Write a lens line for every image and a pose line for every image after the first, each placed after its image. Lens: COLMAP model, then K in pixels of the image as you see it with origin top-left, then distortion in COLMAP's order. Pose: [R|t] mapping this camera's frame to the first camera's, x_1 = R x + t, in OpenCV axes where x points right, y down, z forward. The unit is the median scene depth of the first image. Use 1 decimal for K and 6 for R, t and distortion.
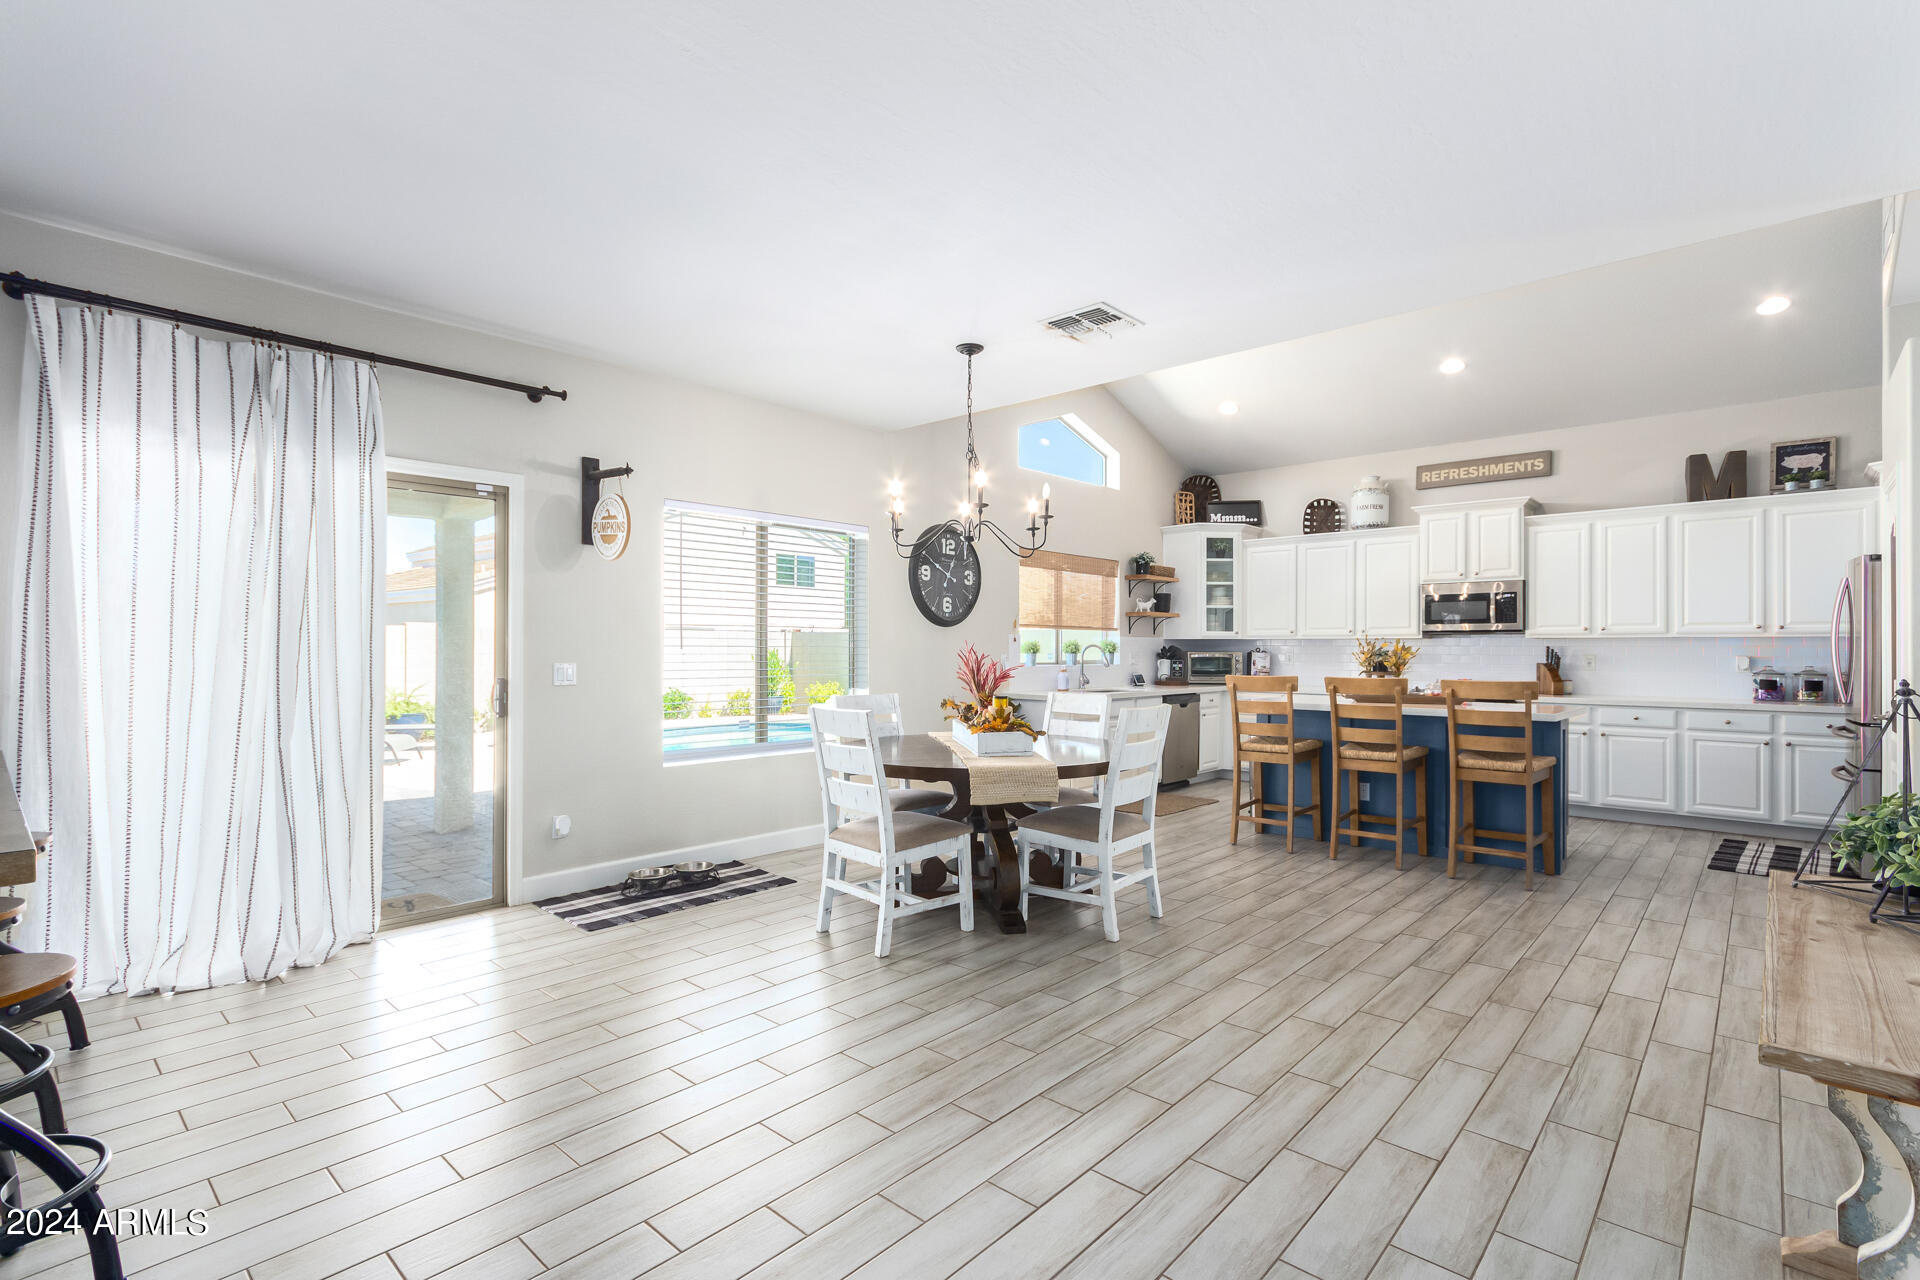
lens RADIAL K [[886.5, 0, 962.3], [0, 886.5, 647.3], [0, 0, 1]] dist [0.002649, 0.001862]
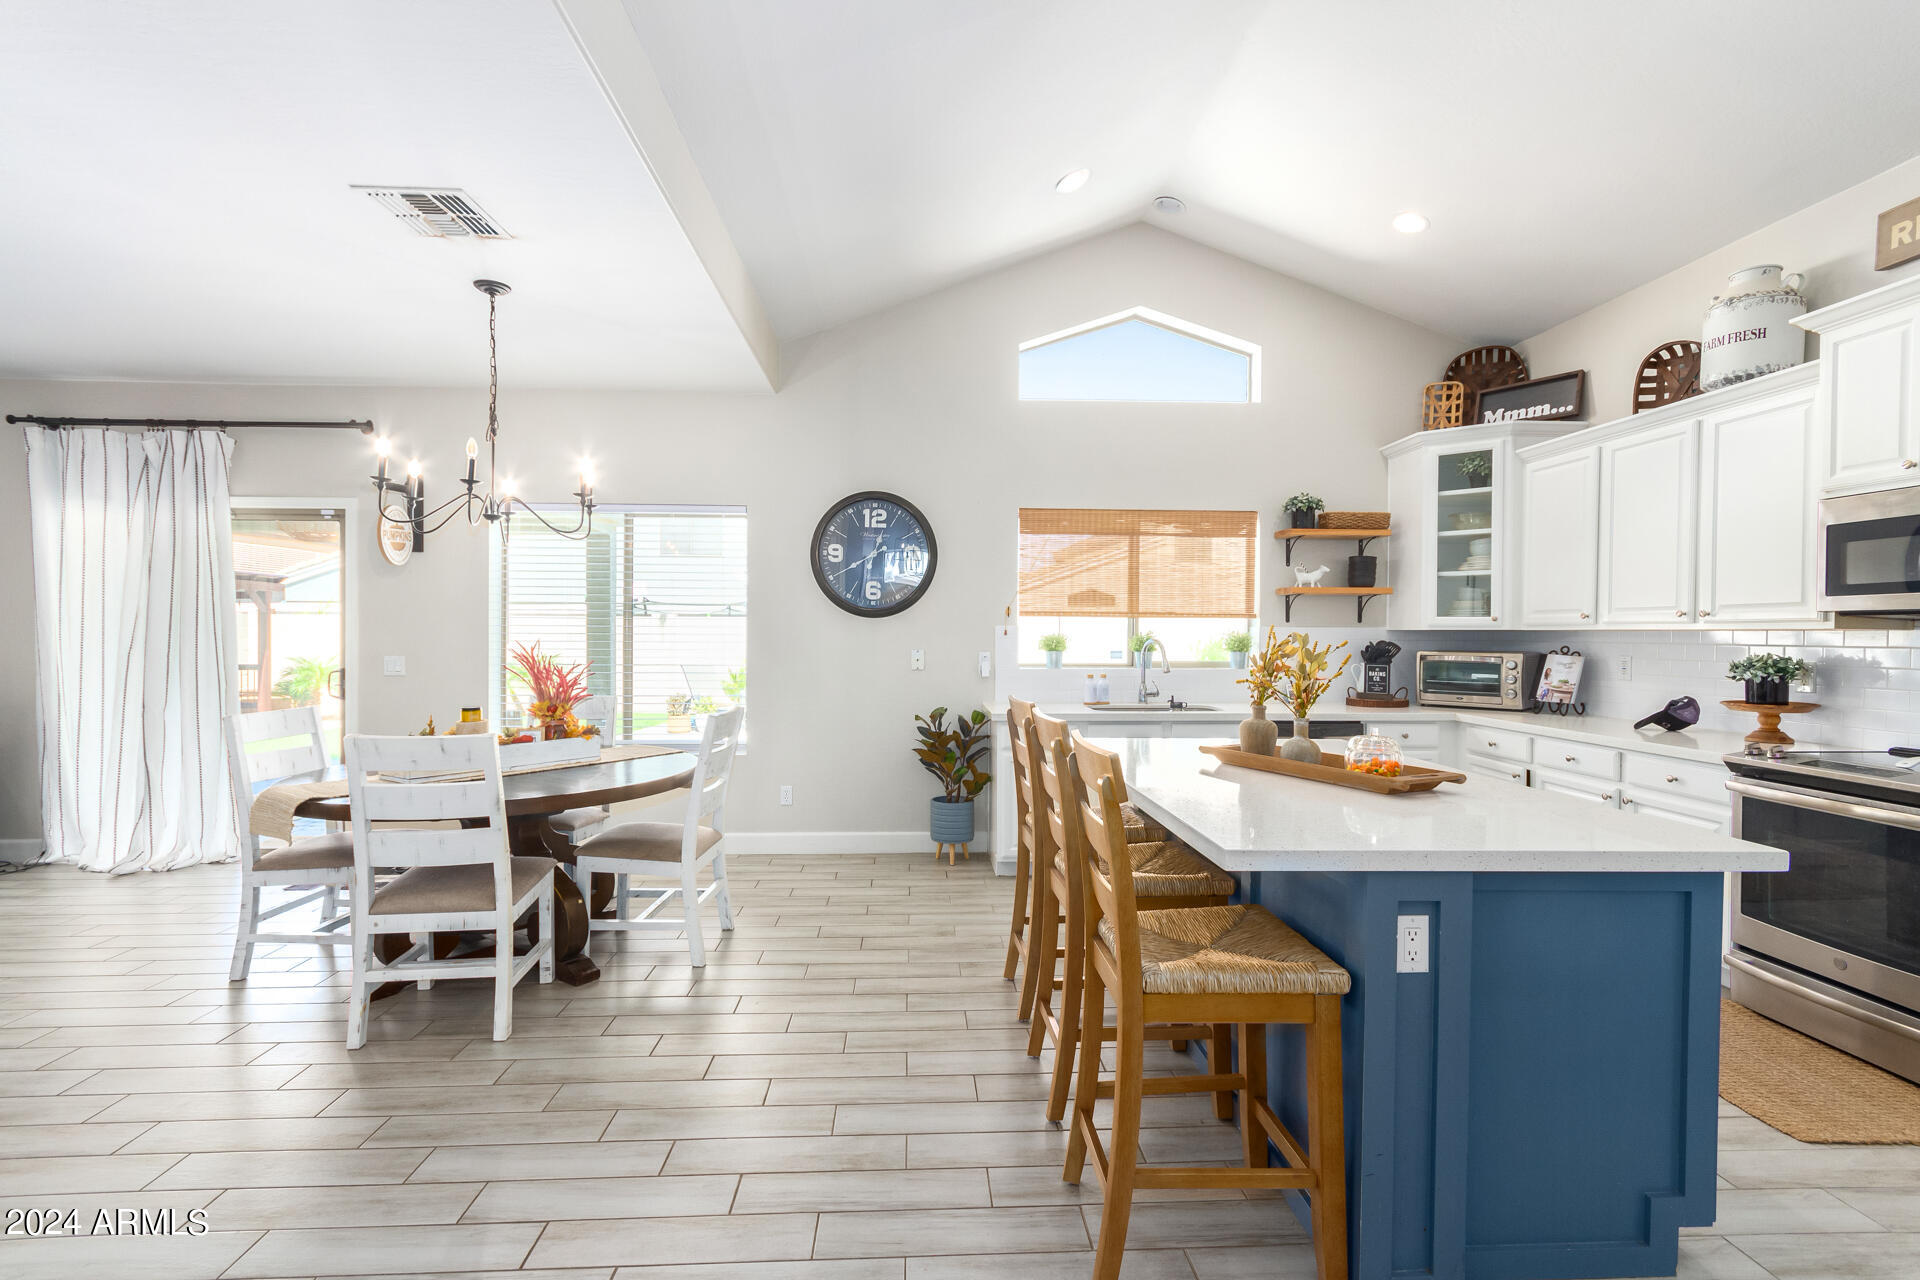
lens RADIAL K [[886.5, 0, 953.8], [0, 886.5, 639.6], [0, 0, 1]] dist [0.002649, 0.001862]
pose [[0.708684, 0.006013, -0.705501, 0.538633], [-0.001318, 0.999973, 0.007198, -0.008041], [0.705525, -0.004171, 0.708673, 0.426435]]
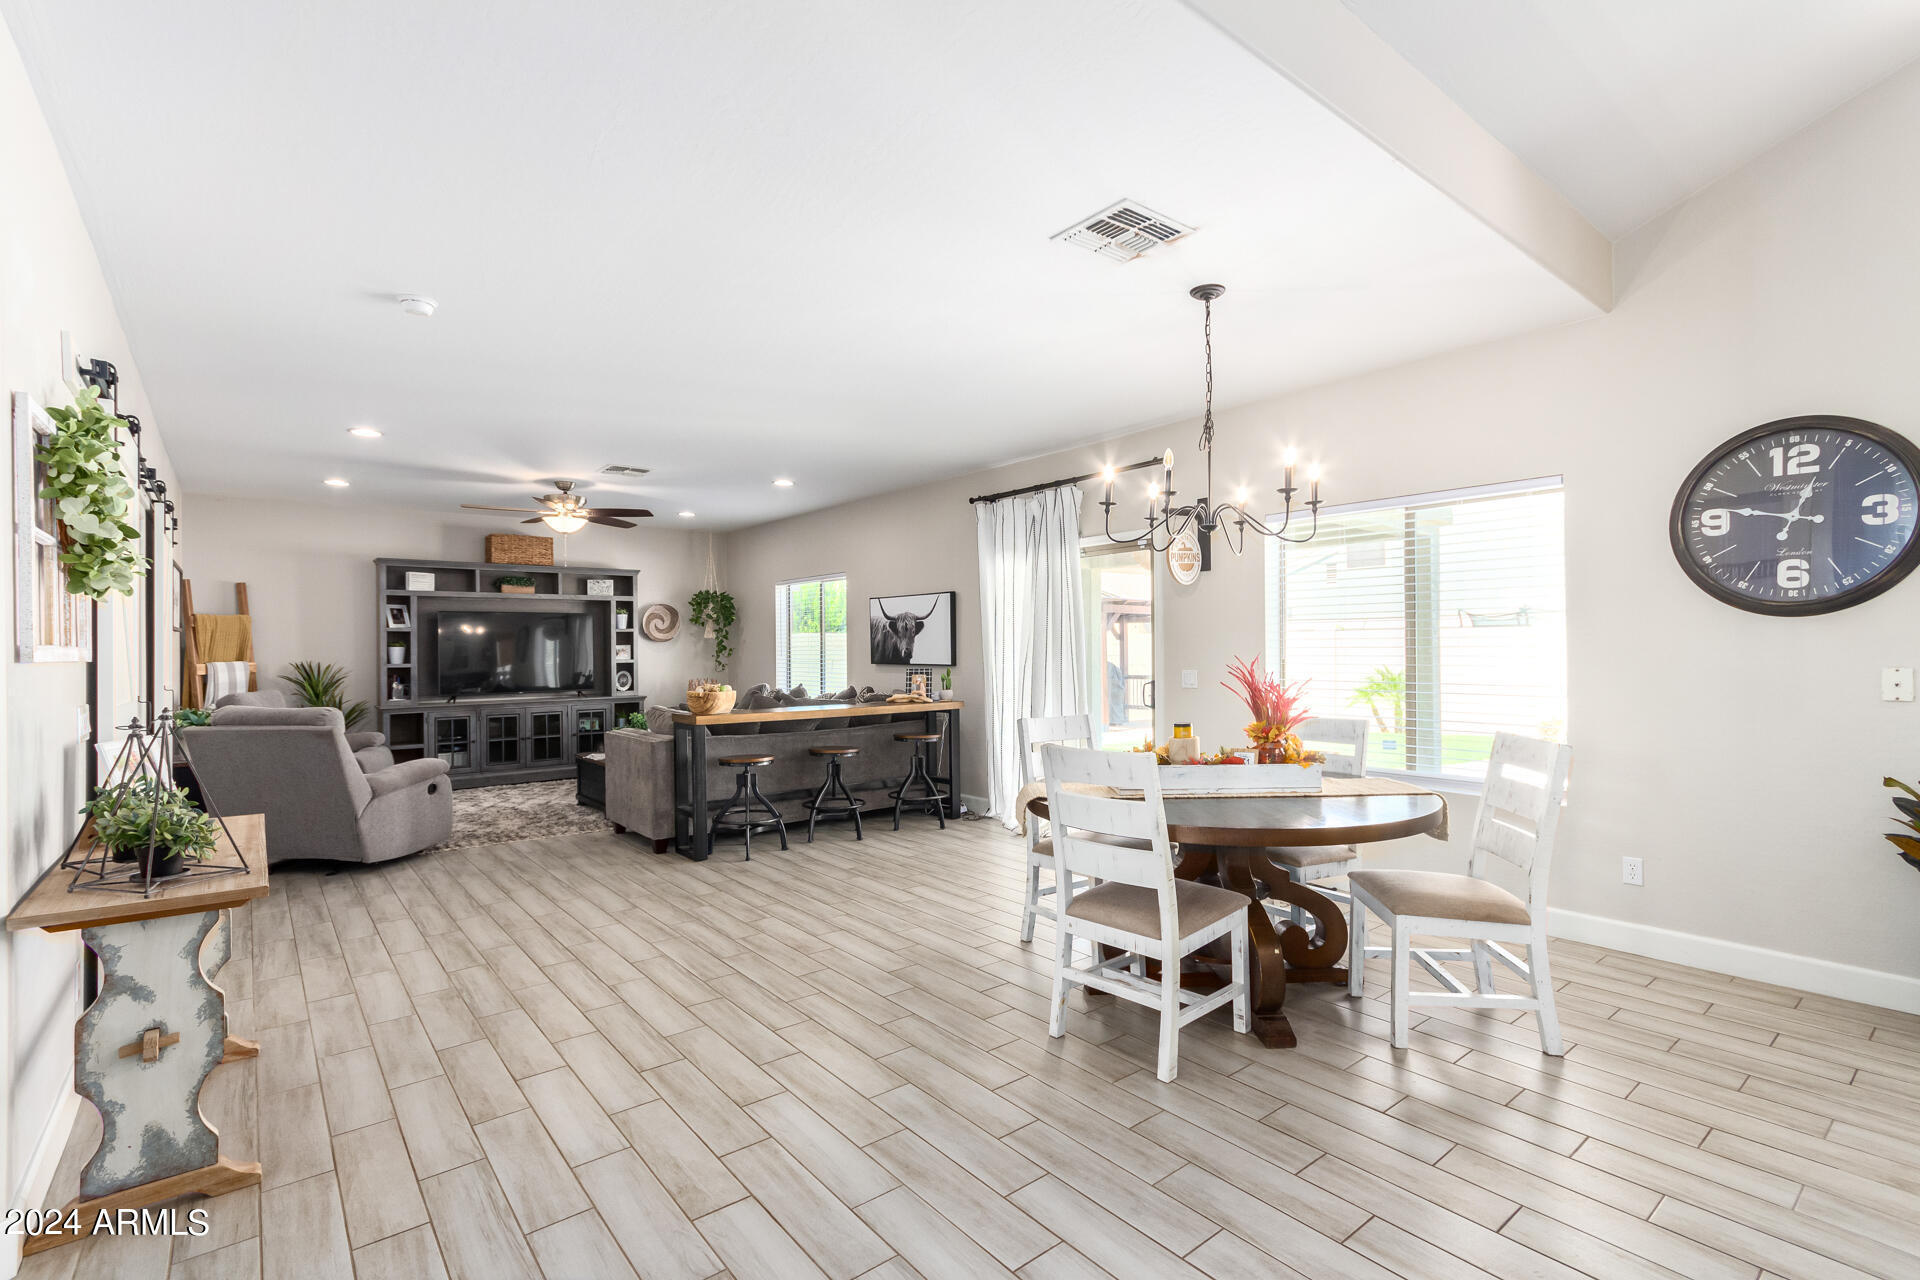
lens RADIAL K [[886.5, 0, 972.9], [0, 886.5, 643.0], [0, 0, 1]] dist [0.002649, 0.001862]
pose [[-0.143036, -0.008625, -0.989680, 0.498279], [0.010038, 0.999898, -0.010164, -0.006456], [0.989667, -0.011388, -0.142934, 0.537287]]
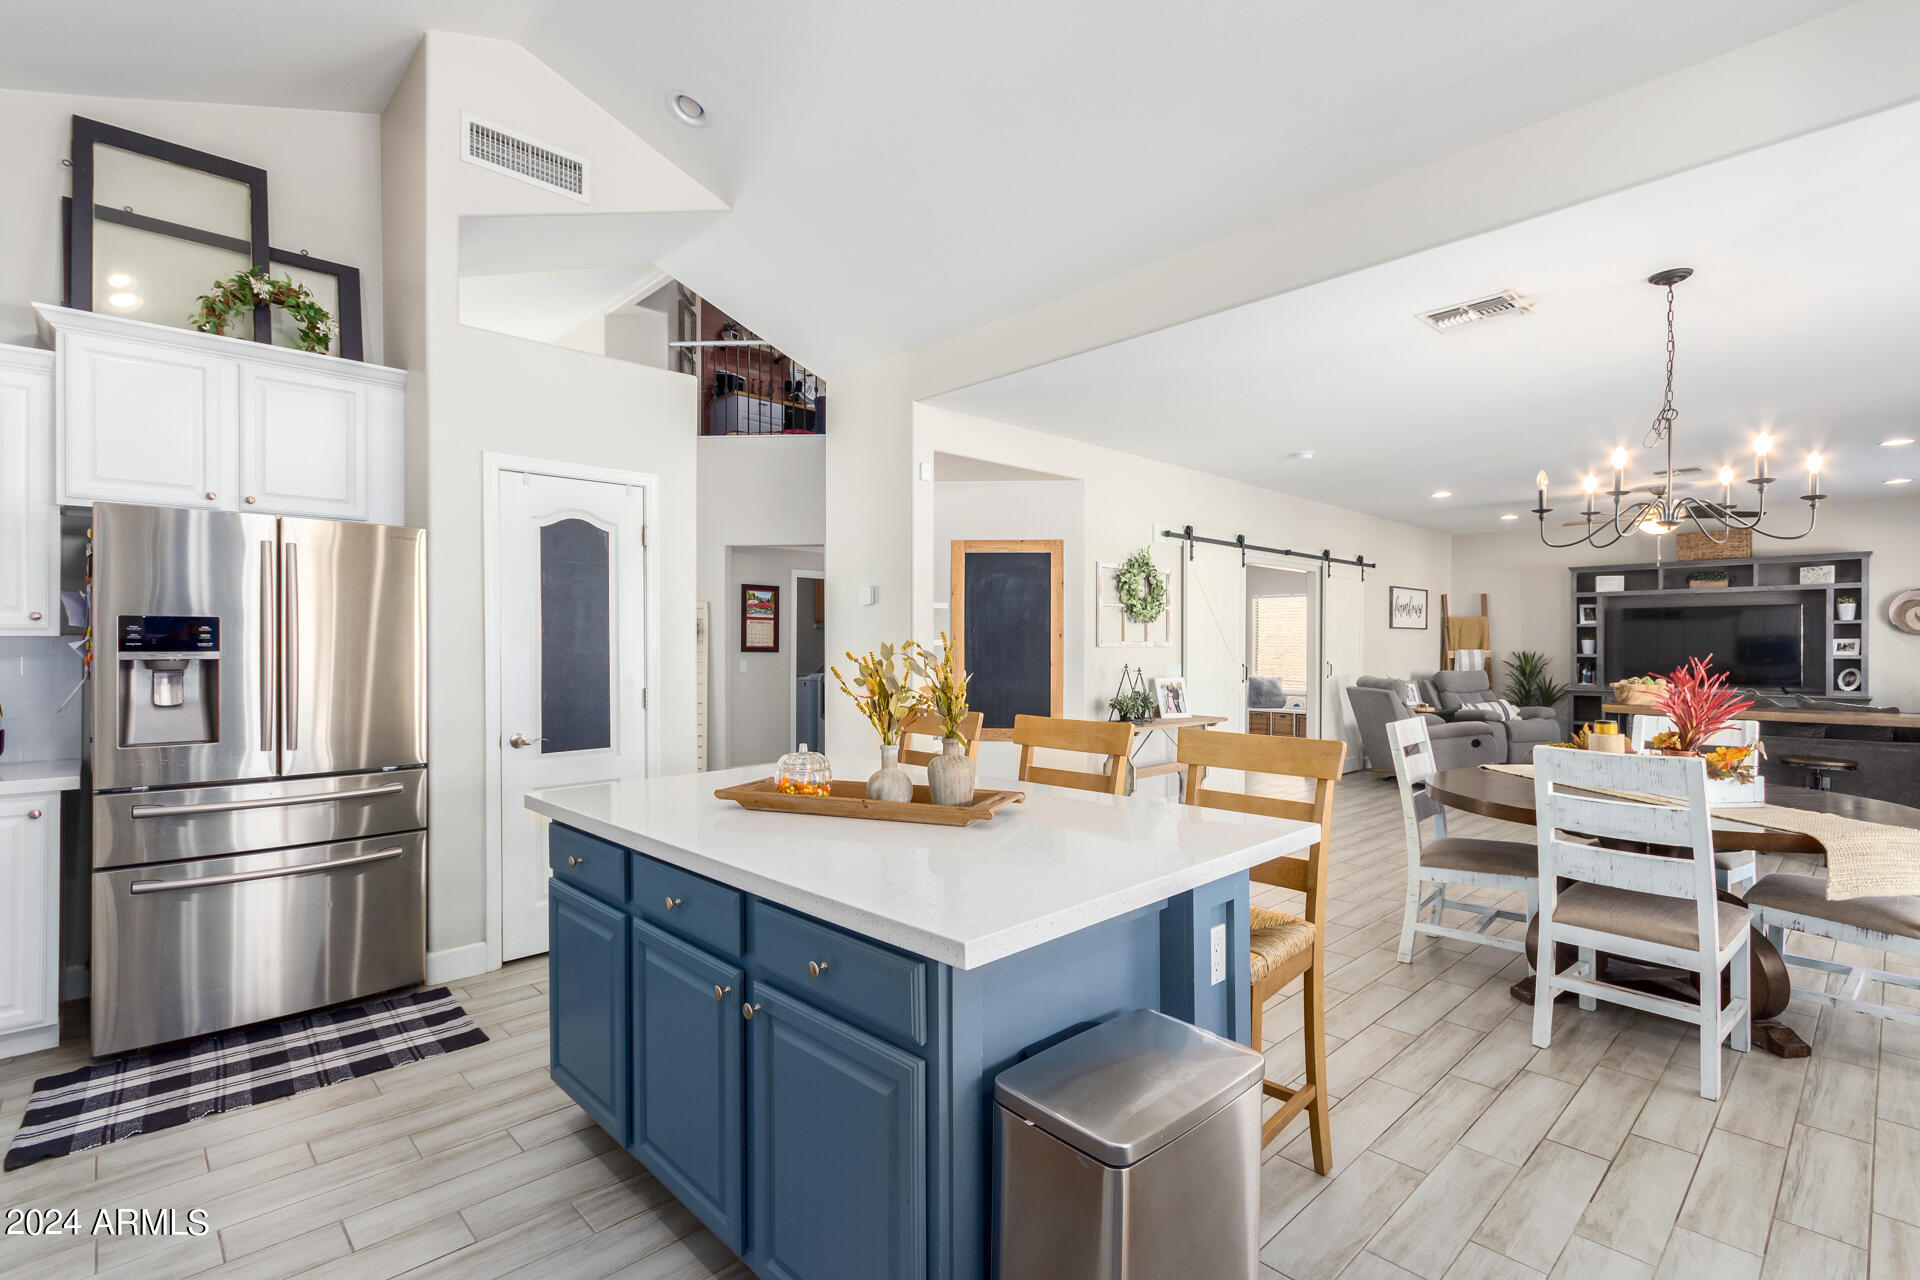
lens RADIAL K [[886.5, 0, 963.9], [0, 886.5, 645.3], [0, 0, 1]] dist [0.002649, 0.001862]
pose [[-0.997406, -0.005996, 0.071731, 0.337849], [-0.005957, 0.999982, 0.000752, -0.007195], [-0.071734, 0.000322, -0.997424, 1.080650]]
